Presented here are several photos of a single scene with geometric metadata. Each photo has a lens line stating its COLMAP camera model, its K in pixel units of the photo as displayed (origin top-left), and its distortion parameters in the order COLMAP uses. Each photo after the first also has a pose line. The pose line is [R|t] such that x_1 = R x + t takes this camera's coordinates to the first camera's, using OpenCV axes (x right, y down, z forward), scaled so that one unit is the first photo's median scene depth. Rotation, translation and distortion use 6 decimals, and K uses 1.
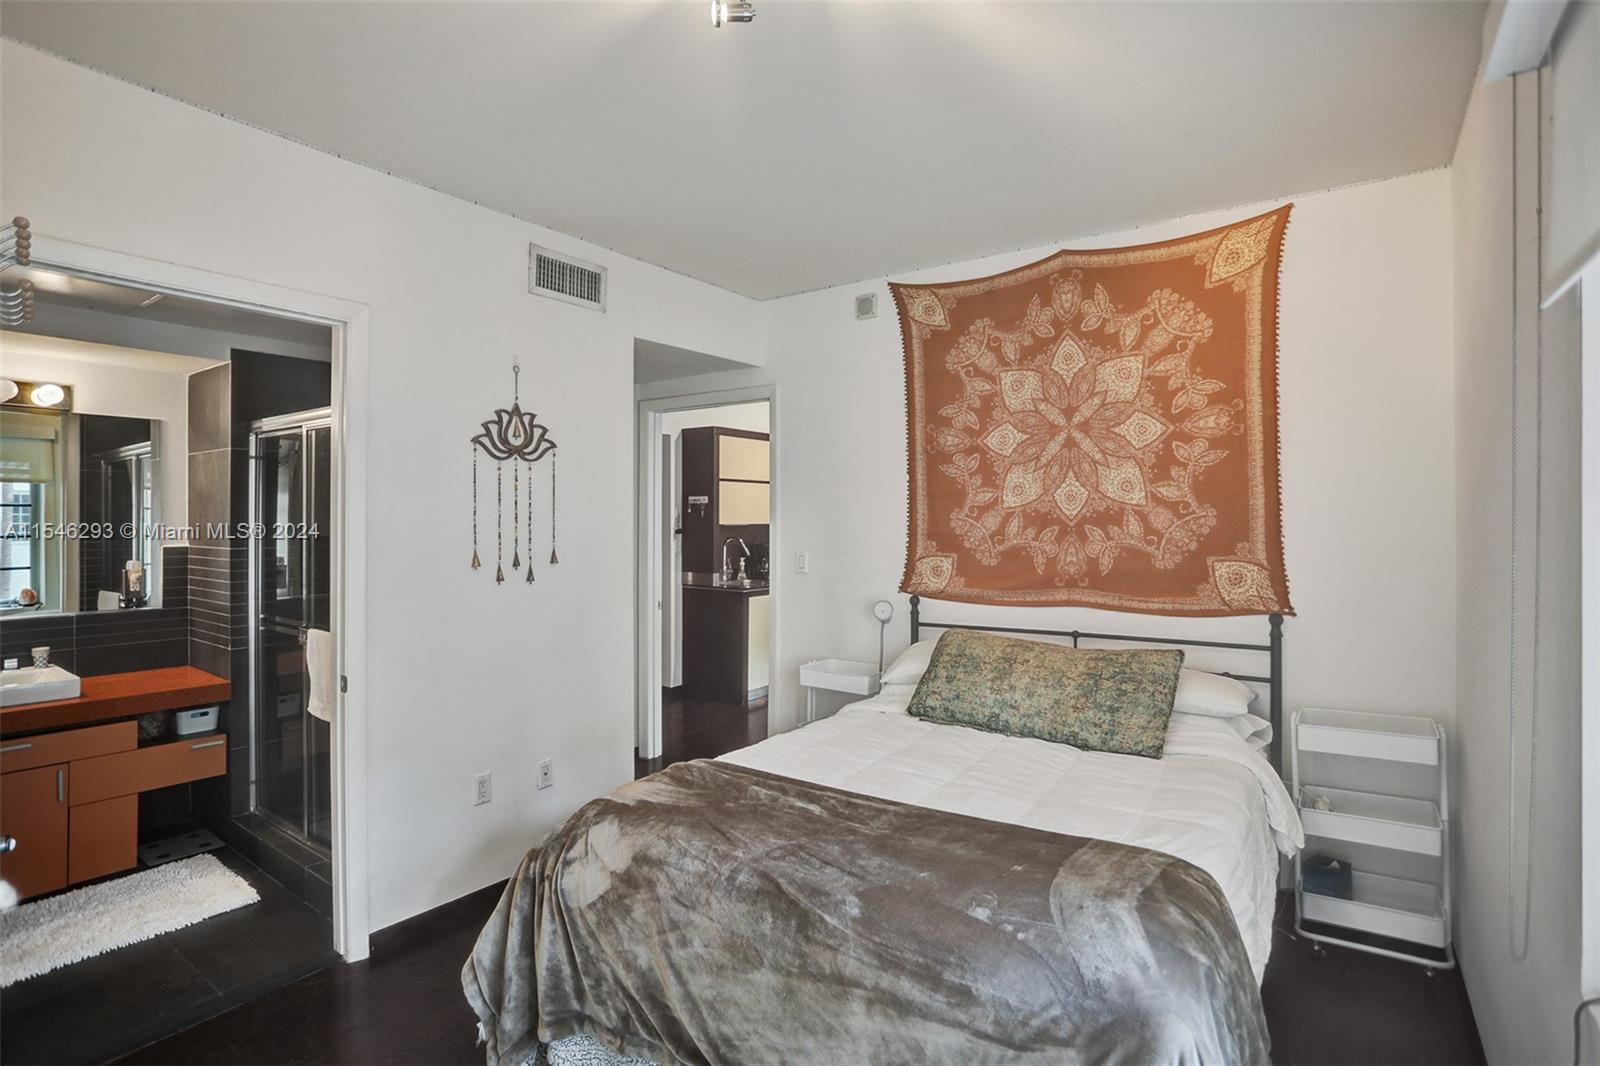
lens RADIAL K [[852.0, 0, 756.1], [0, 852.0, 493.5], [0, 0, 1]] dist [-0.041238, 0.000941]
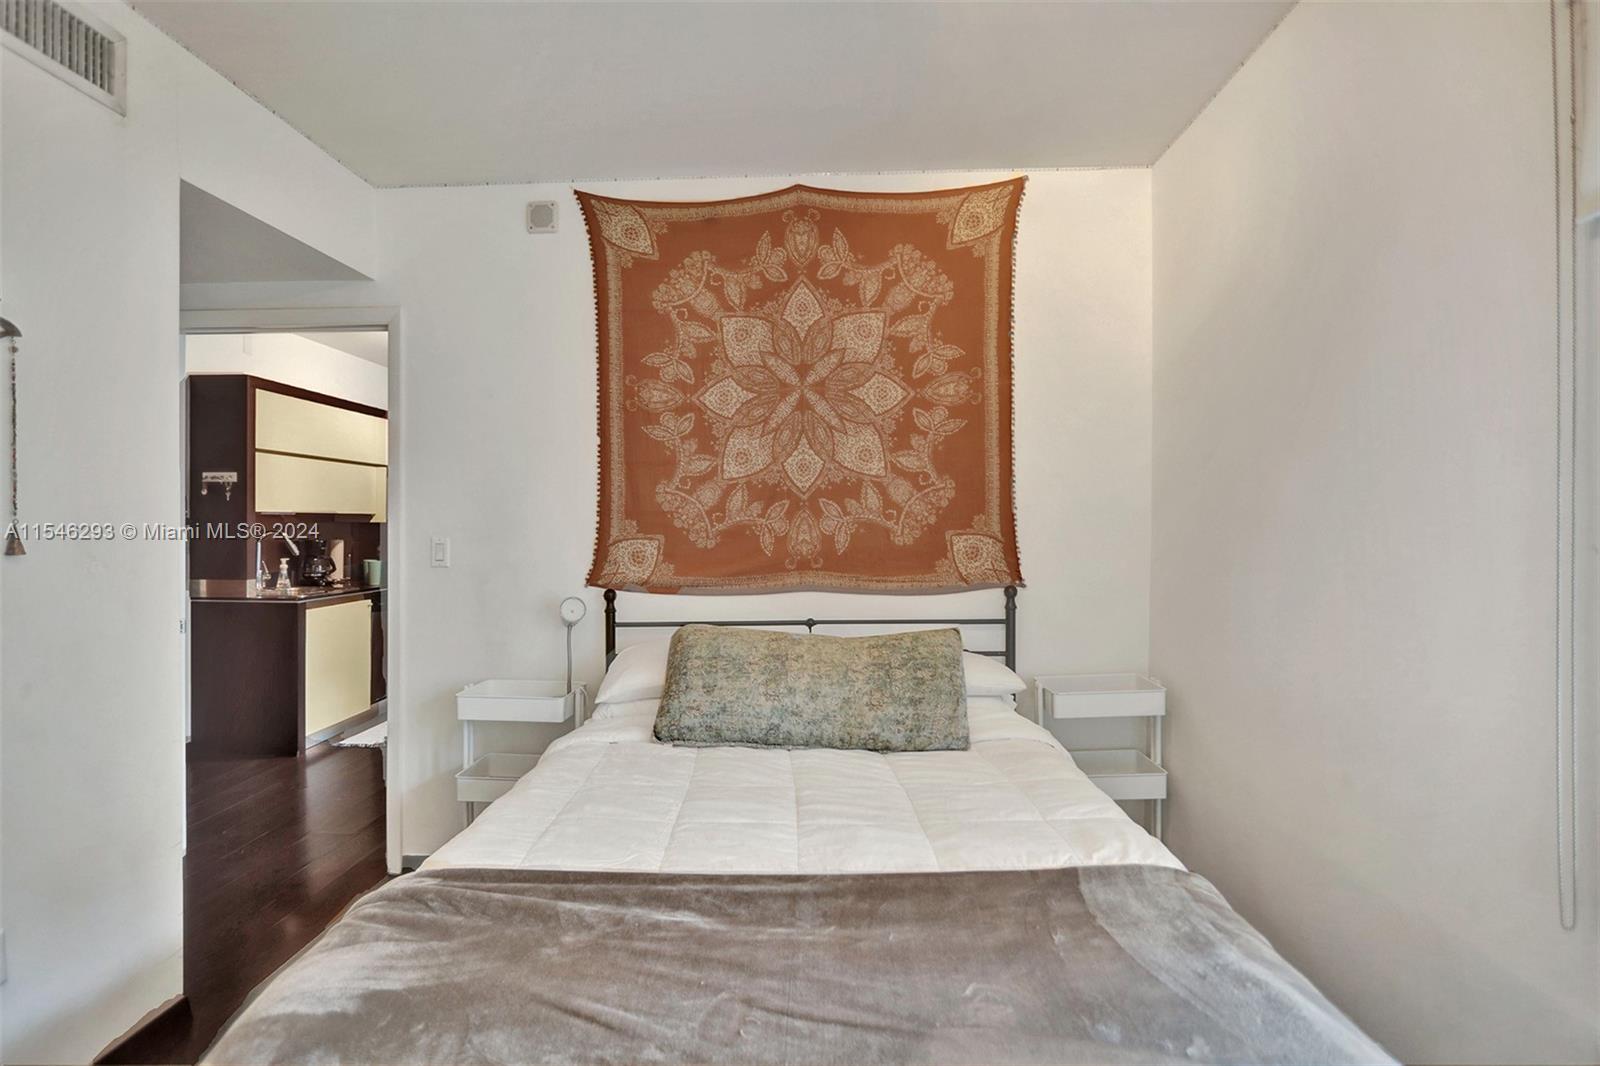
lens RADIAL K [[839.1, 0, 793.9], [0, 839.1, 516.9], [0, 0, 1]] dist [-0.064493, 0.060838]
pose [[0.814504, 0.001534, 0.580155, -0.140818], [-0.012935, 0.999796, 0.015516, 0.042766], [-0.580013, -0.020142, 0.814358, 0.297180]]
